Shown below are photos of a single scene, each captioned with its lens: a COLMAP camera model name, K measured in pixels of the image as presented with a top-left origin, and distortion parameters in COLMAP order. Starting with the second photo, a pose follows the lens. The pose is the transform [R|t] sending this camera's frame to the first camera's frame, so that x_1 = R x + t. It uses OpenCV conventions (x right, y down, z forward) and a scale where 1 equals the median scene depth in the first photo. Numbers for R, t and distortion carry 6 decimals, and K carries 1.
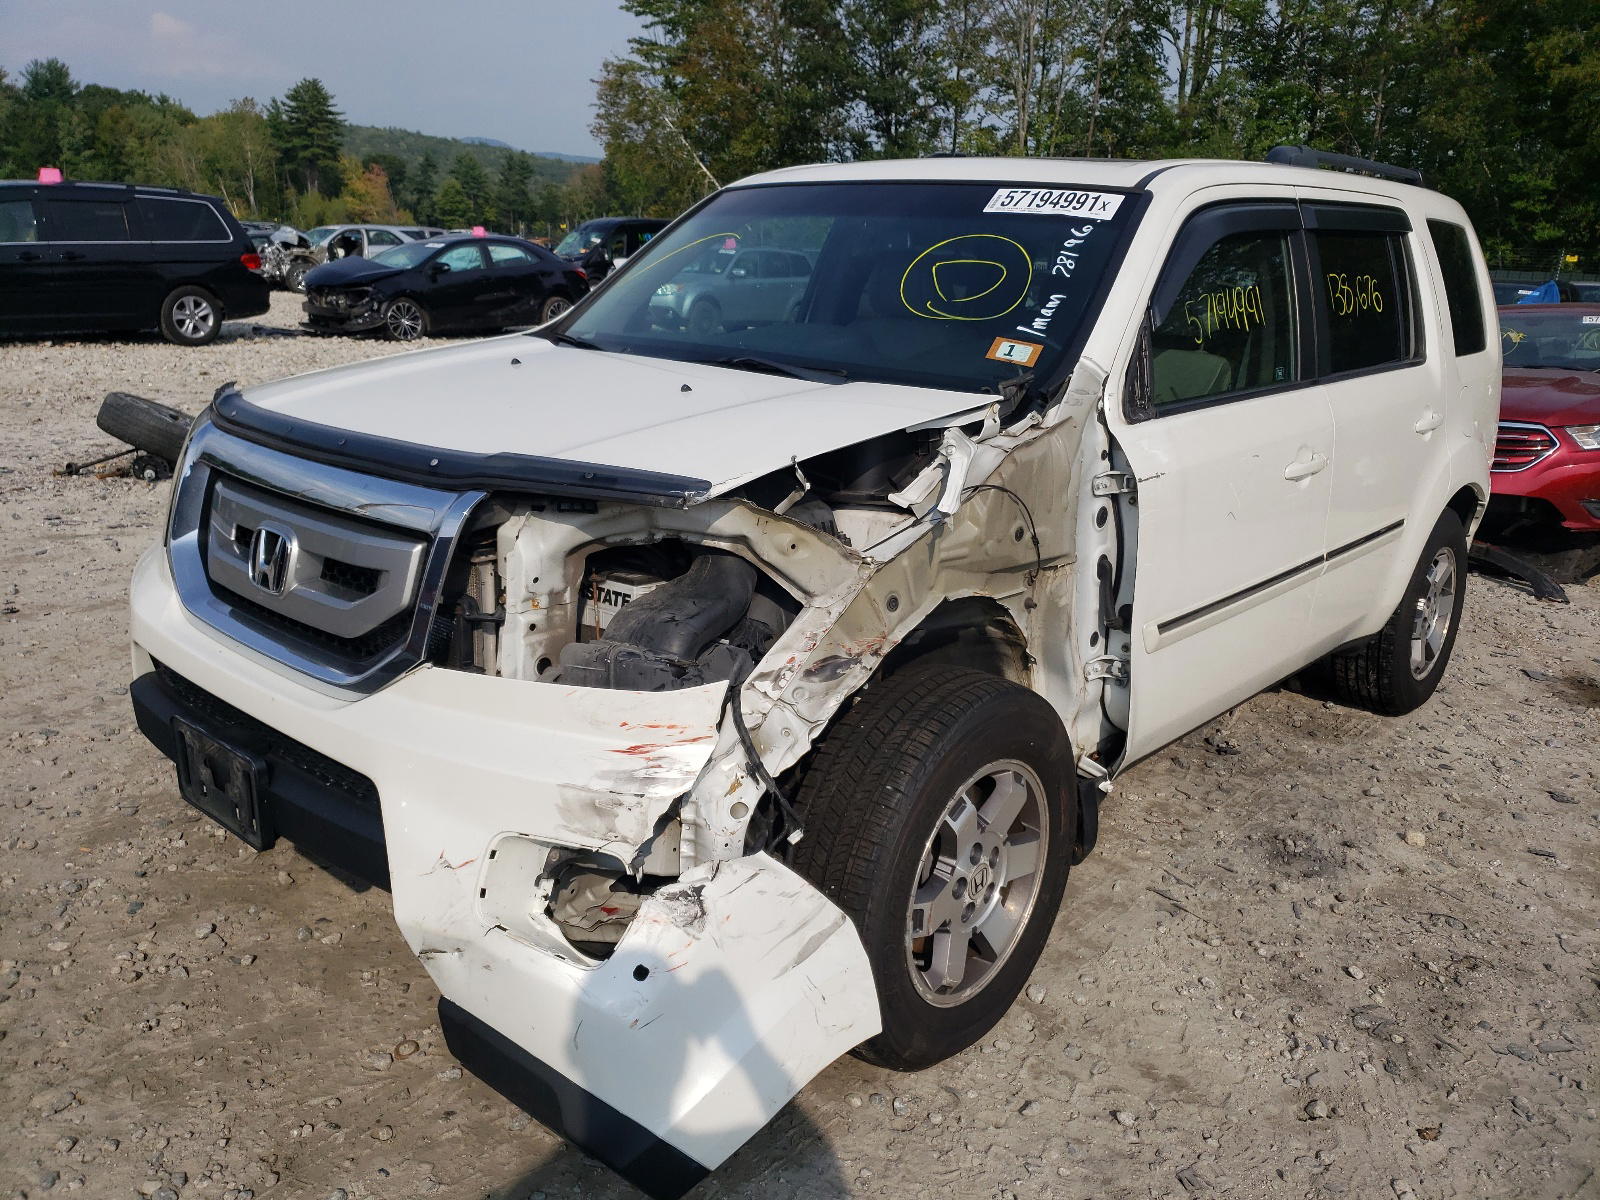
lens RADIAL K [[1217.9, 0, 798.7], [0, 1217.9, 584.7], [0, 0, 1]] dist [-0.027158, 0.037610]
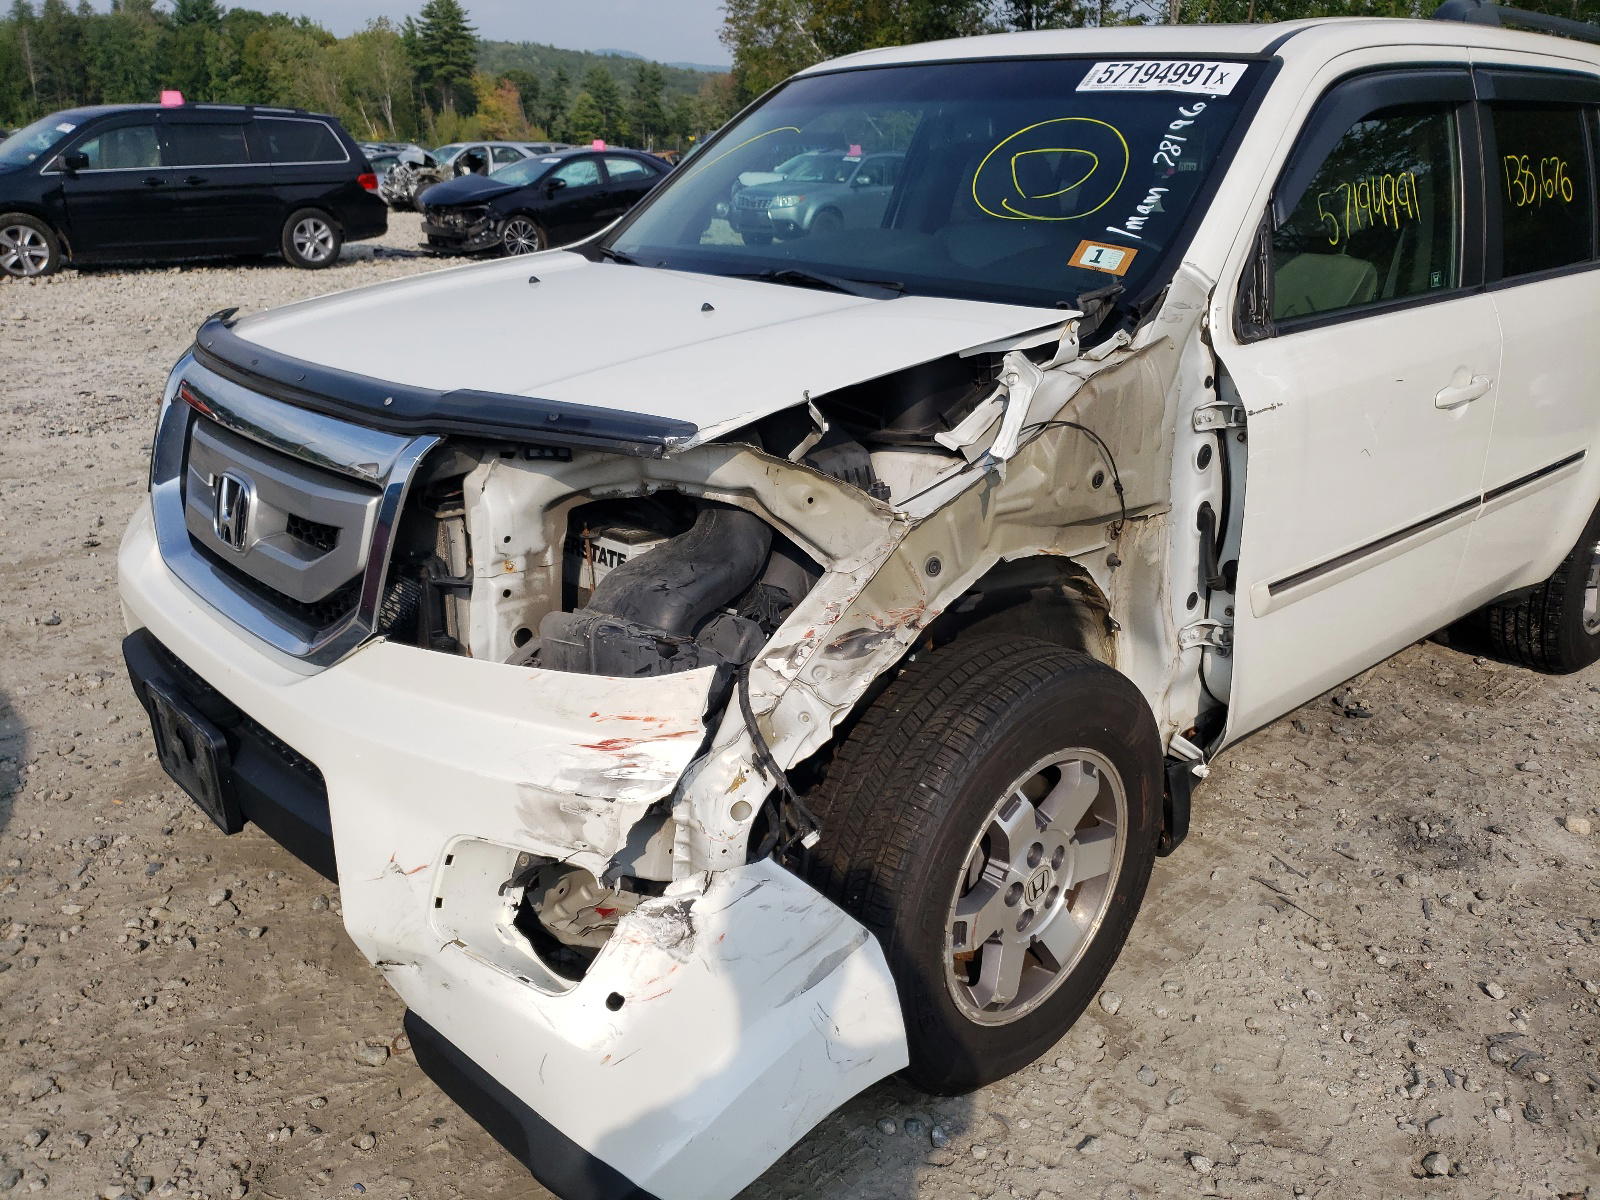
lens RADIAL K [[1217.9, 0, 805.5], [0, 1217.9, 610.3], [0, 0, 1]] dist [-0.027158, 0.037610]
pose [[0.994680, 0.011416, -0.102380, 0.064276], [-0.002494, 0.996218, 0.086849, -0.022931], [0.102984, -0.086132, 0.990947, 0.133087]]
